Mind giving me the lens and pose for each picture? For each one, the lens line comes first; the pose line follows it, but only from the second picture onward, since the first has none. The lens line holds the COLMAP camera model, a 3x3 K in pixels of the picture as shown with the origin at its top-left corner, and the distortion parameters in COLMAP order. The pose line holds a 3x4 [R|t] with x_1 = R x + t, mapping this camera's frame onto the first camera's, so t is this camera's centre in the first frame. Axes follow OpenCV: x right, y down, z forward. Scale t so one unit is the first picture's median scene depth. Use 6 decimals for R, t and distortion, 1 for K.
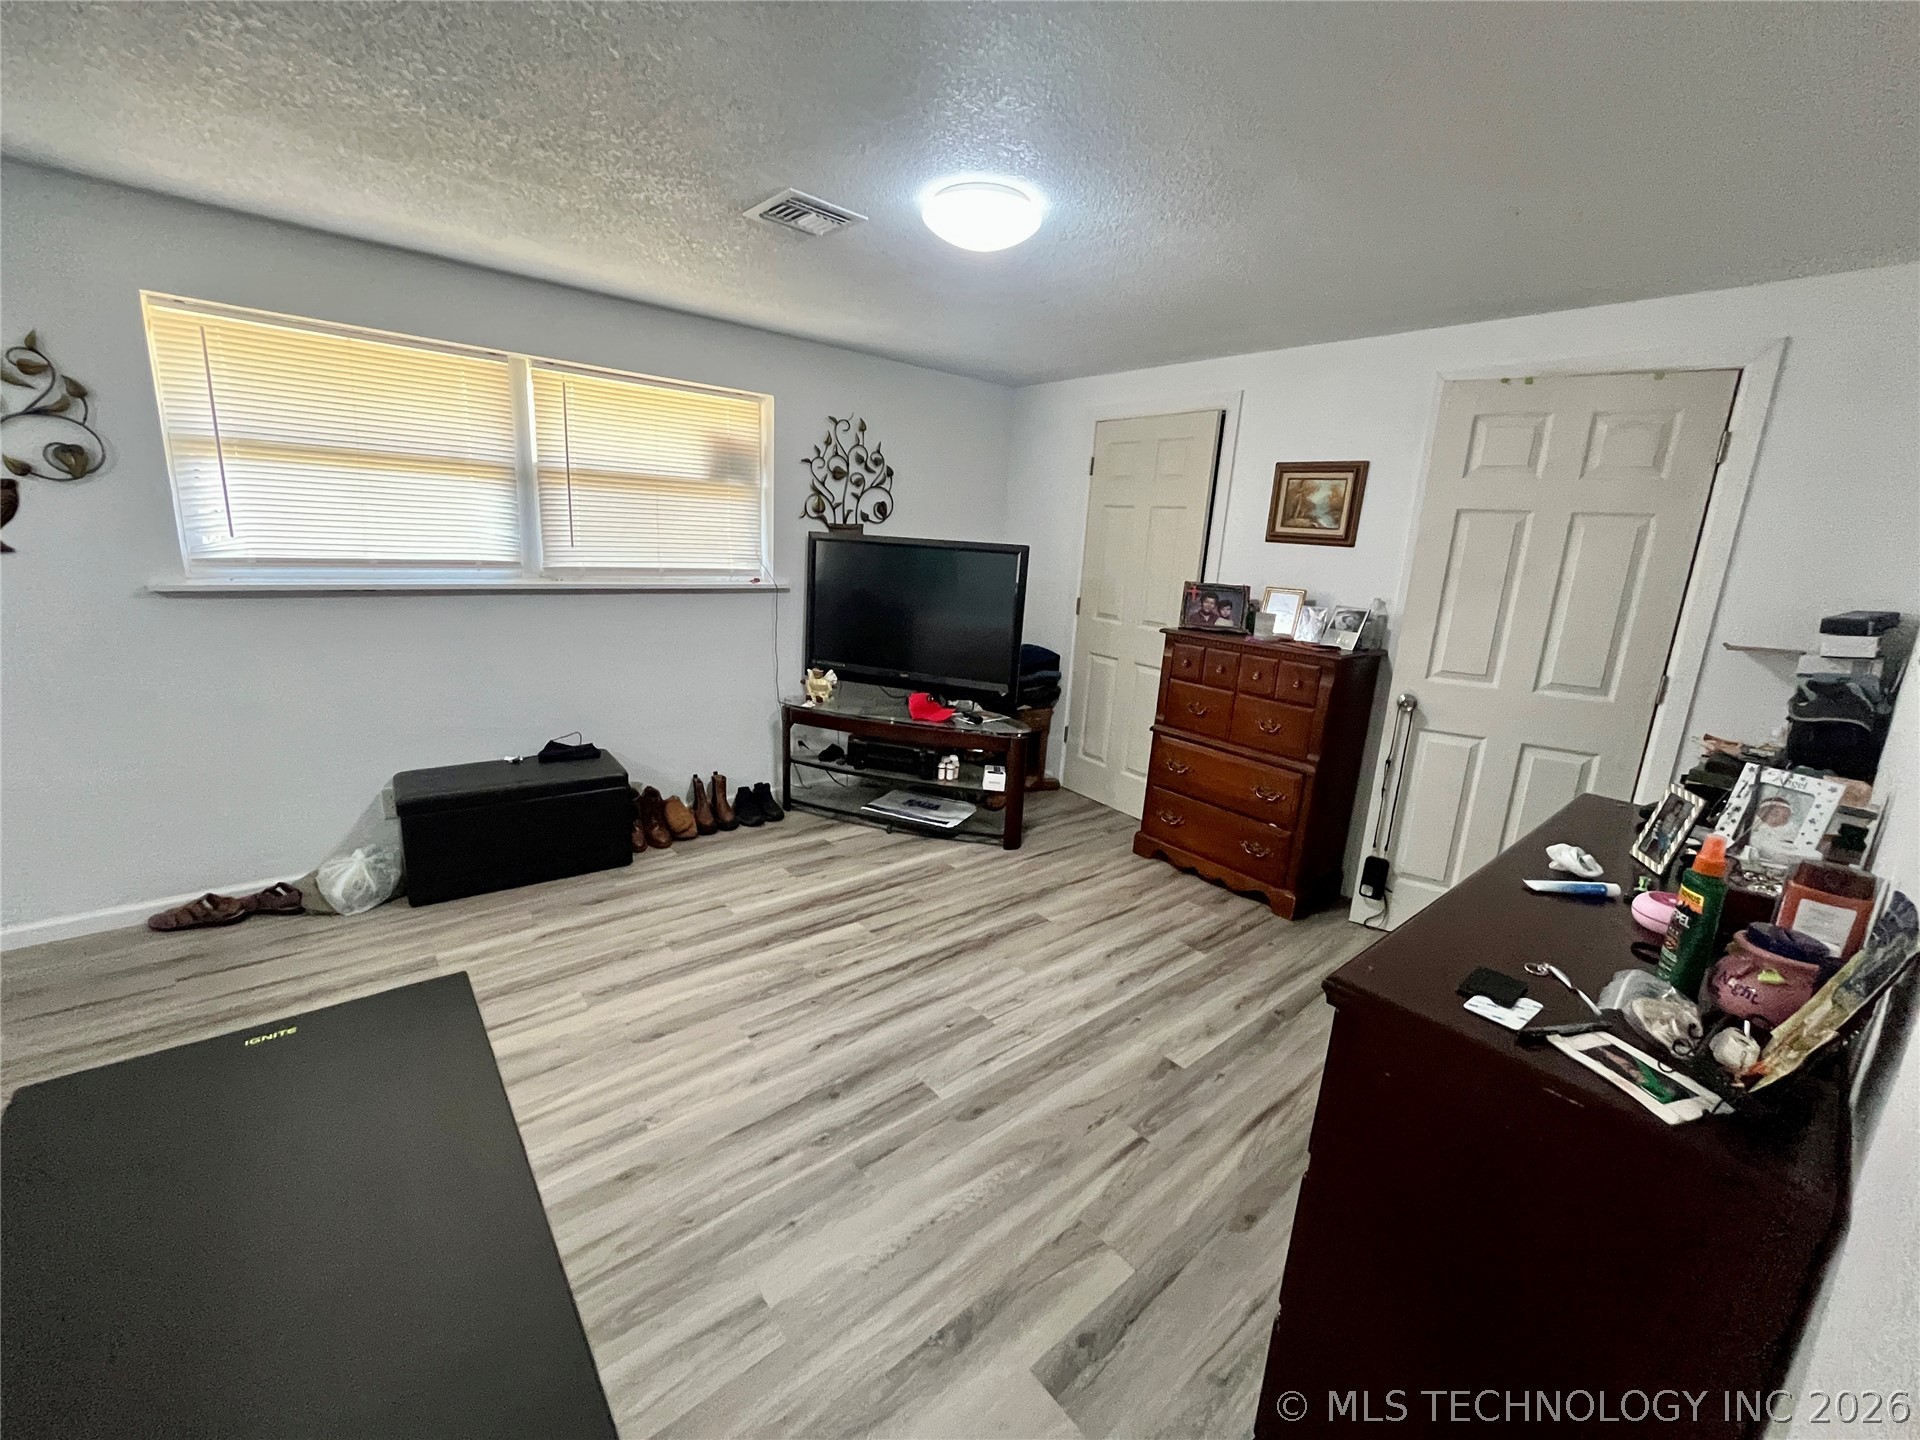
lens RADIAL K [[771.8, 0, 958.9], [0, 771.8, 716.9], [0, 0, 1]] dist [-0.002732, -0.000384]
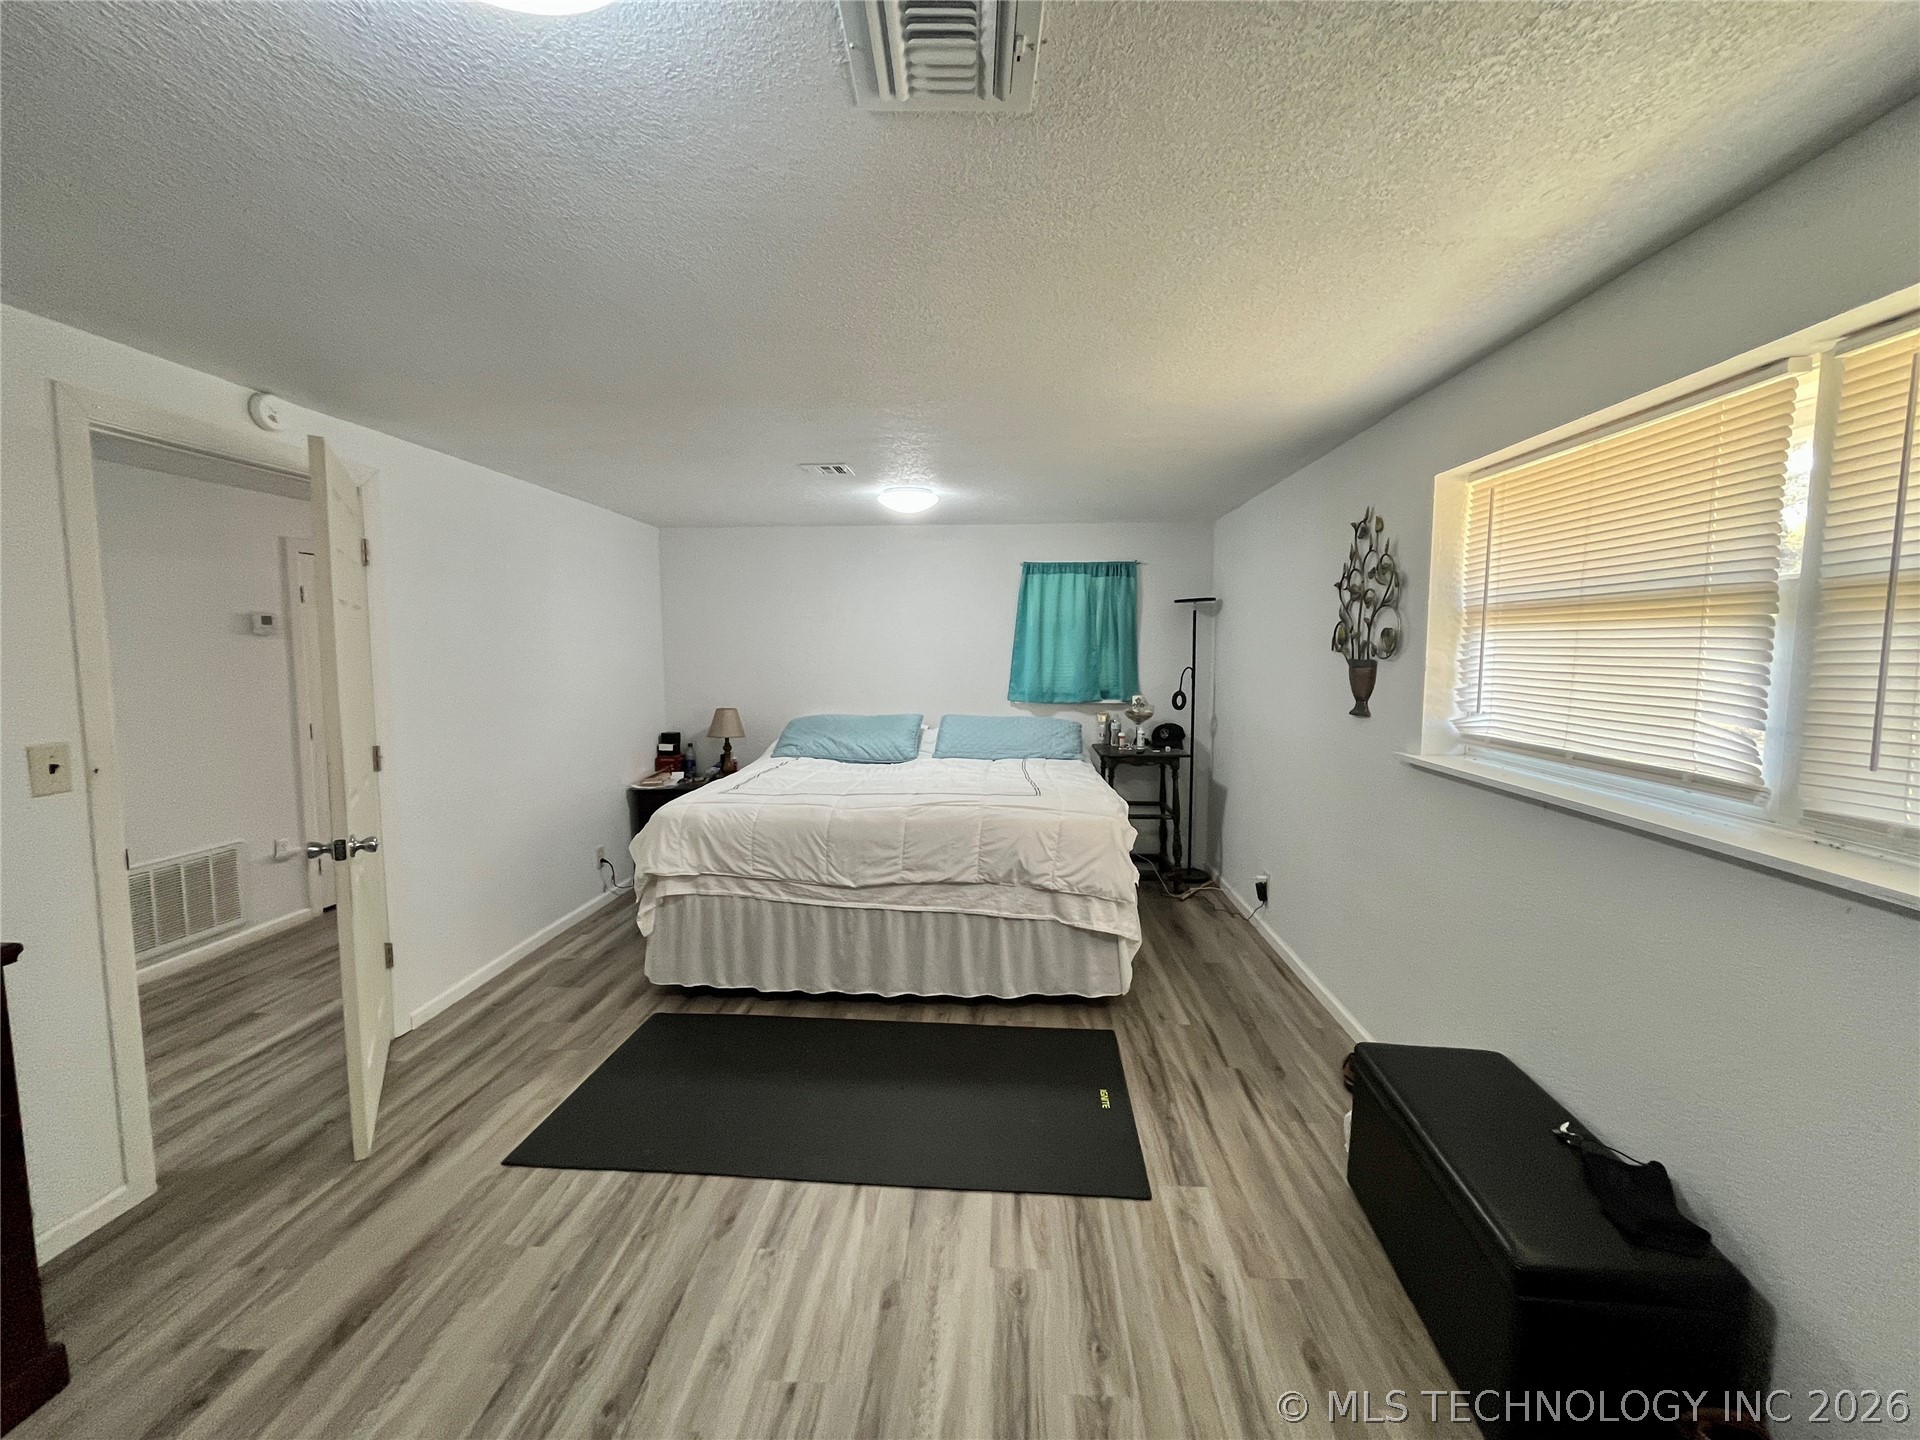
lens RADIAL K [[771.8, 0, 968.3], [0, 771.8, 712.6], [0, 0, 1]] dist [-0.002732, -0.000384]
pose [[-0.686721, 0.004056, -0.726909, 0.128210], [-0.203653, 0.958865, 0.197744, -0.346661], [0.697810, 0.283832, -0.657647, 1.403447]]
